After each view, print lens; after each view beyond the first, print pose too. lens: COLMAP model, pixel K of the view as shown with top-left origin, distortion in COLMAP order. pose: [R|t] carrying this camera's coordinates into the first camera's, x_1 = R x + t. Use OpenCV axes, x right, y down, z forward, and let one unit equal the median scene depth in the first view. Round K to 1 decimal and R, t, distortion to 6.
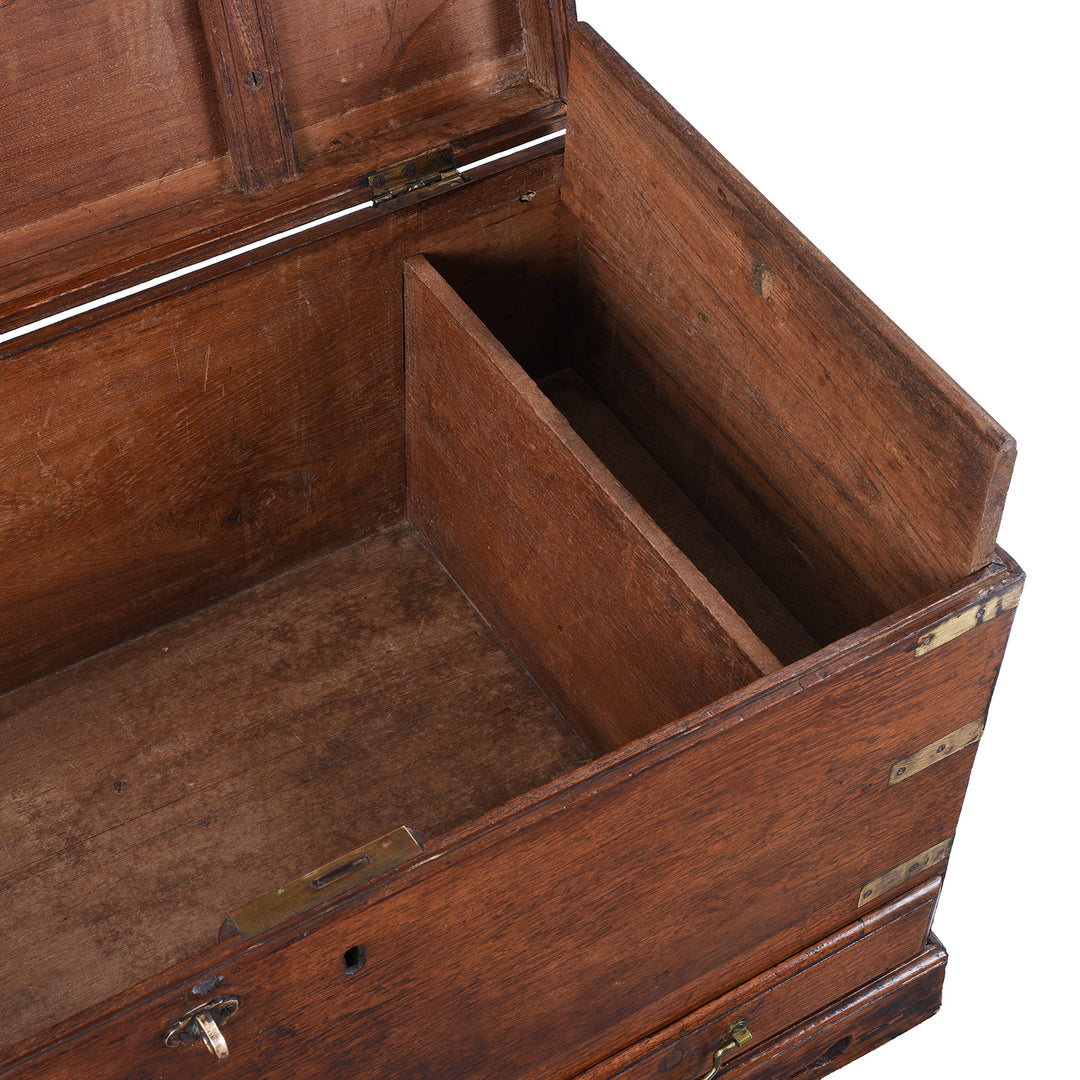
lens RADIAL K [[2452.6, 0, 675.3], [0, 2452.6, 597.6], [0, 0, 1]] dist [-0.040552, 0.233128]
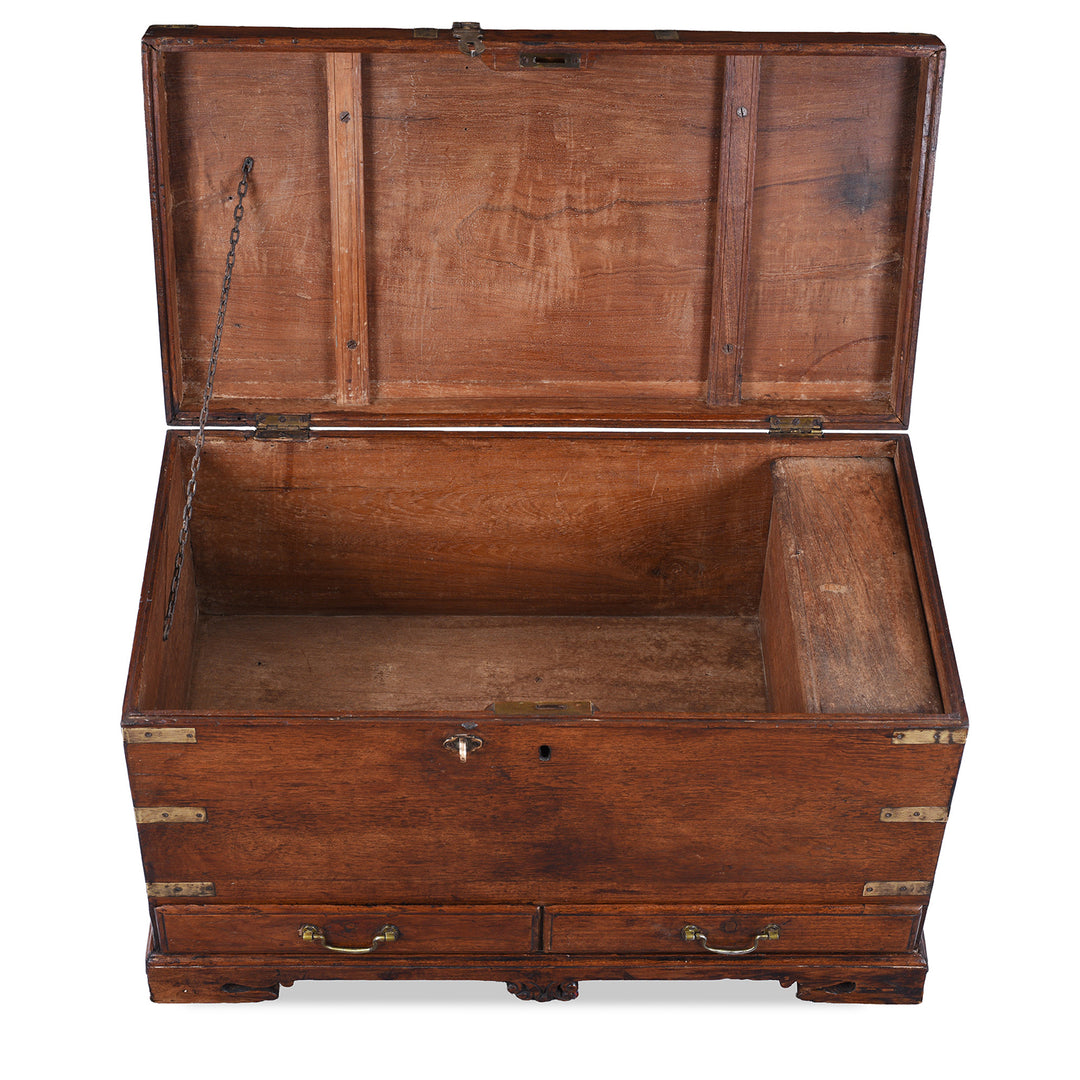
lens RADIAL K [[2294.0, 0, 541.7], [0, 2294.0, 675.4], [0, 0, 1]] dist [-0.011962, 0.311910]
pose [[0.835733, 0.361965, -0.412954, 0.509229], [-0.392116, 0.919828, 0.012691, 0.052444], [0.384440, 0.151320, 0.910663, -0.605167]]
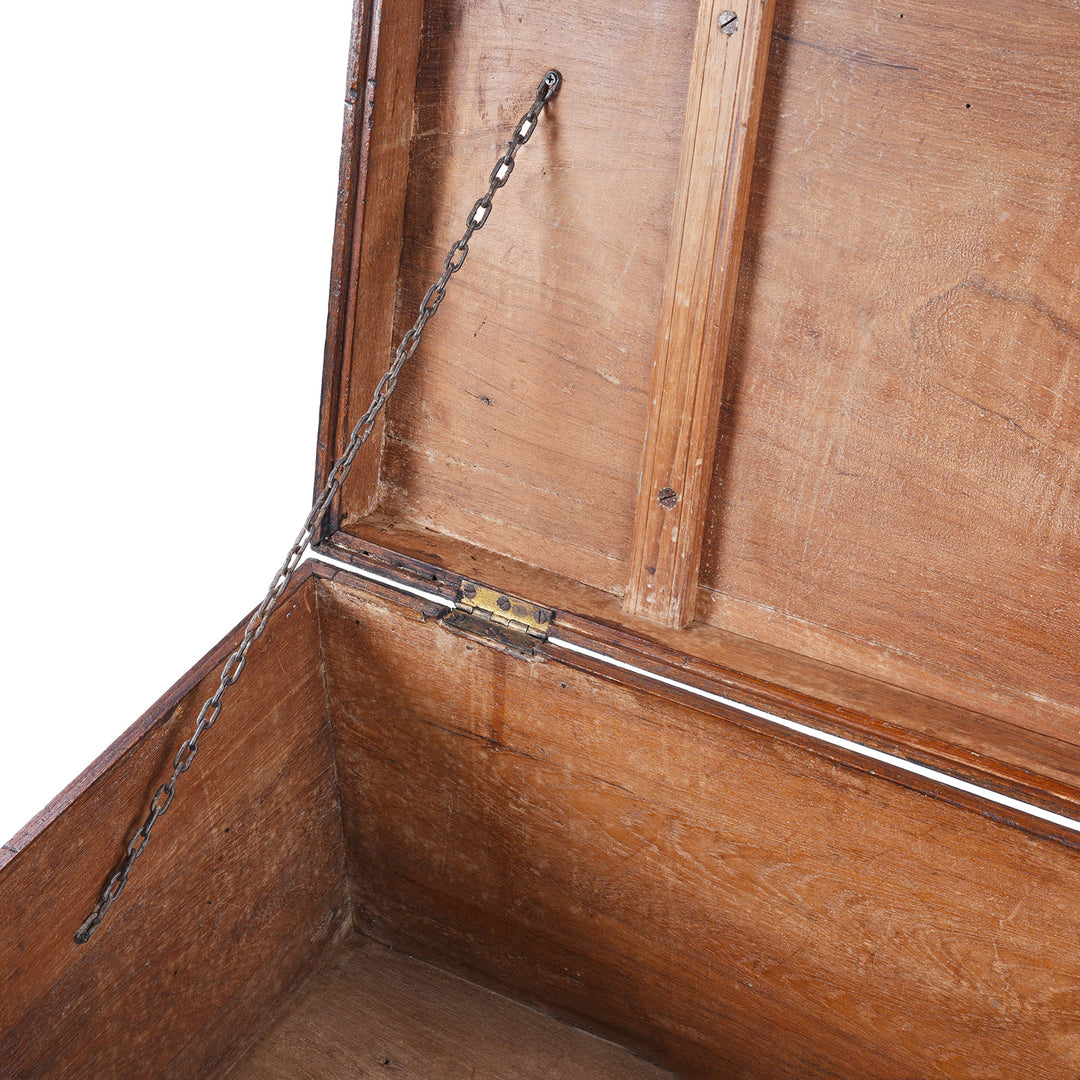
lens RADIAL K [[2930.0, 0, 506.5], [0, 2930.0, 537.4], [0, 0, 1]] dist [-0.059270, 0.968057]
pose [[0.401304, 0.480944, -0.779518, 0.394487], [-0.644515, 0.752976, 0.132765, -0.186018], [0.650811, 0.449132, 0.612148, 0.183289]]
